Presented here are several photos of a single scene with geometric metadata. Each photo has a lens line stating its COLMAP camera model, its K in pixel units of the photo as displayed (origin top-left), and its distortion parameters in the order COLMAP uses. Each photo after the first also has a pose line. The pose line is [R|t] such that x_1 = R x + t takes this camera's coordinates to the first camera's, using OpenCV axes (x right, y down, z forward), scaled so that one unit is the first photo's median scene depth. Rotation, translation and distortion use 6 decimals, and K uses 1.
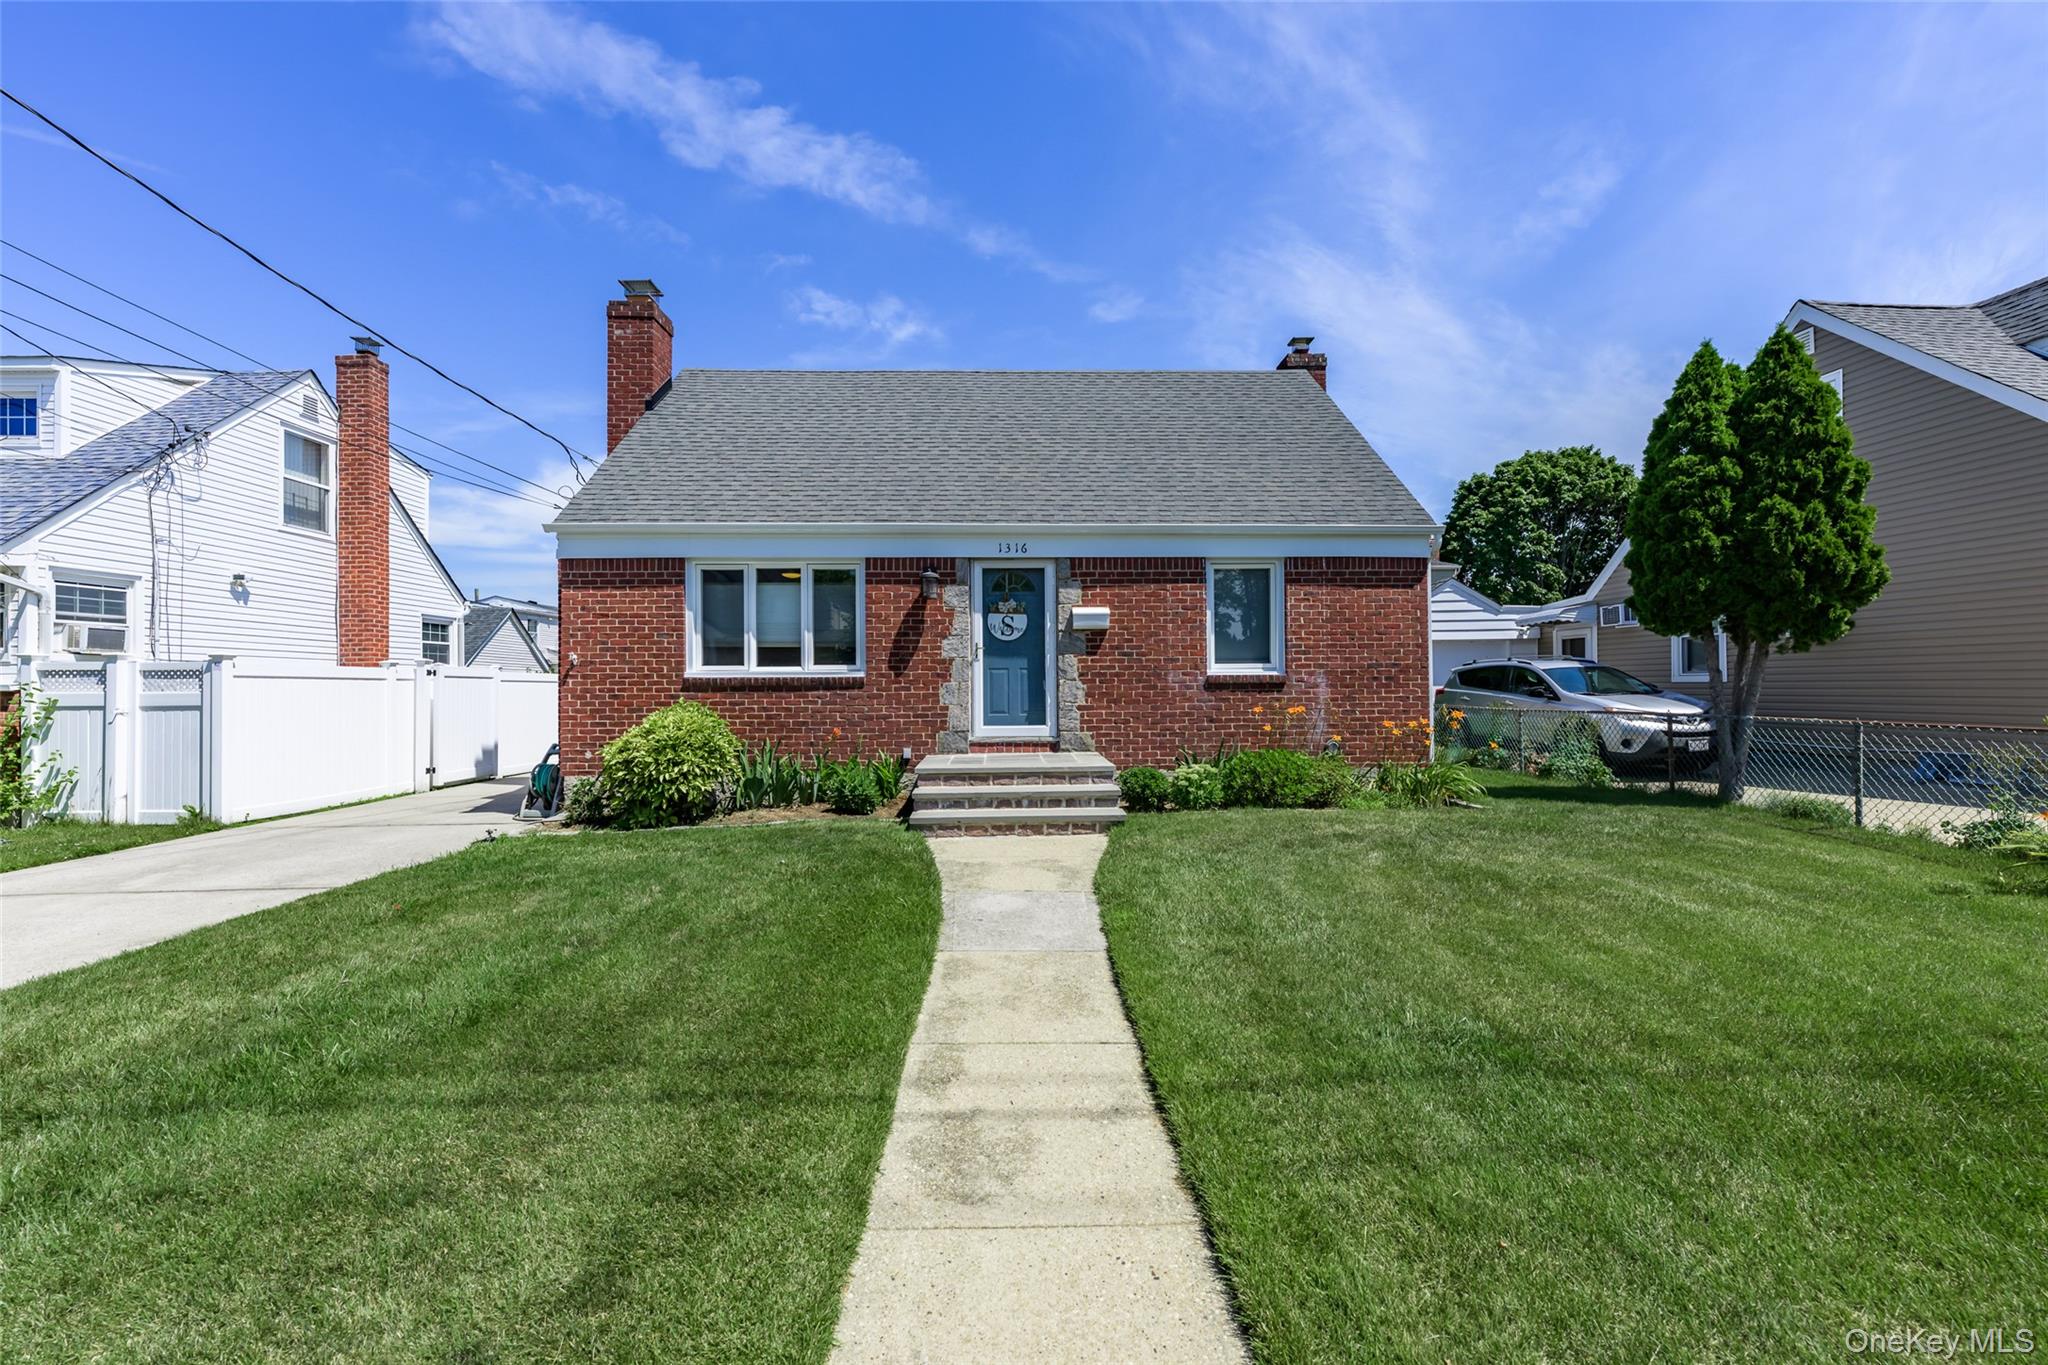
lens RADIAL K [[809.7, 0, 1019.6], [0, 809.7, 677.6], [0, 0, 1]] dist [-0.000922, 0.000070]
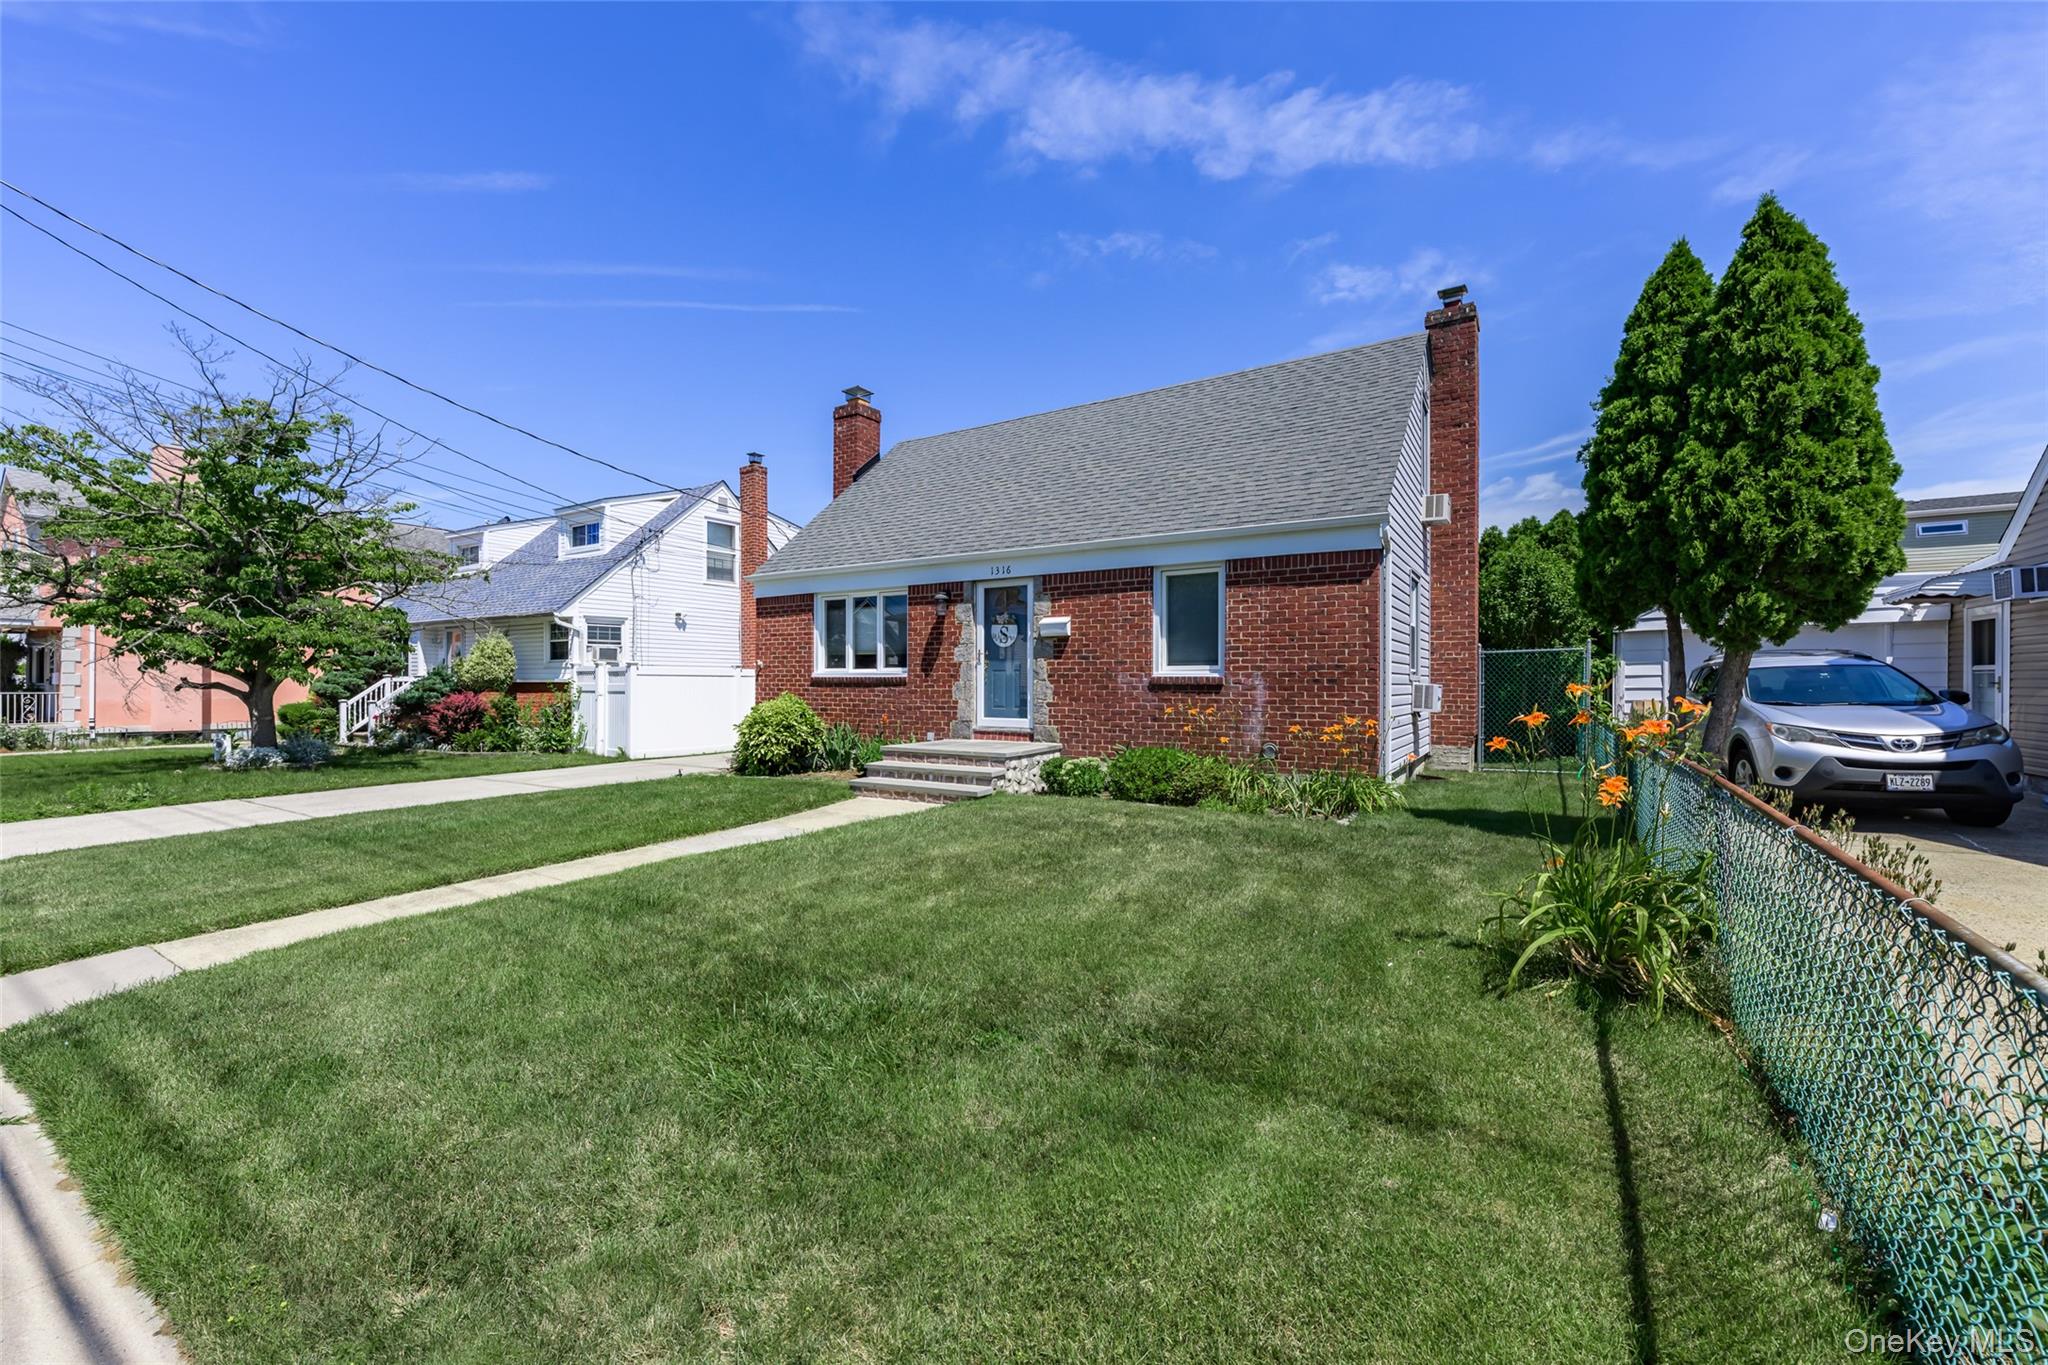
lens RADIAL K [[809.7, 0, 1019.6], [0, 809.7, 677.6], [0, 0, 1]] dist [-0.000922, 0.000070]
pose [[0.825197, 0.005442, -0.564818, 0.691256], [-0.000720, 0.999963, 0.008584, -0.010945], [0.564844, -0.006677, 0.825171, 0.021968]]
